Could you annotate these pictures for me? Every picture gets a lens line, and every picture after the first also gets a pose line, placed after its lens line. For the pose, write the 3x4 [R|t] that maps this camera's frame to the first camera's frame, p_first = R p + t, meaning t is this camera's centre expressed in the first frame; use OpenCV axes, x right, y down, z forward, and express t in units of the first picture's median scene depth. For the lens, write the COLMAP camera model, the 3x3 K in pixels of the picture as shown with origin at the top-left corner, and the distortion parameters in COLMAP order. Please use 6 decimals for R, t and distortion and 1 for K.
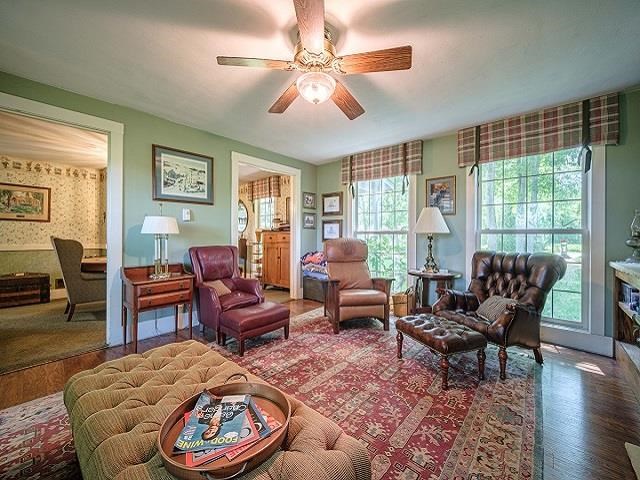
lens RADIAL K [[260.2, 0, 322.9], [0, 260.2, 237.1], [0, 0, 1]] dist [0.006253, 0.001530]
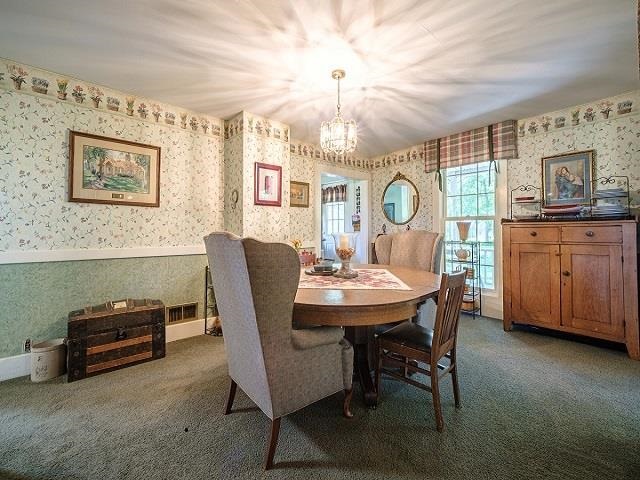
lens RADIAL K [[260.2, 0, 302.9], [0, 260.2, 228.1], [0, 0, 1]] dist [0.006253, 0.001530]
pose [[0.991002, -0.004726, -0.133762, -0.670715], [0.003424, 0.999945, -0.009962, -0.005264], [0.133801, 0.009415, 0.990963, 0.494125]]
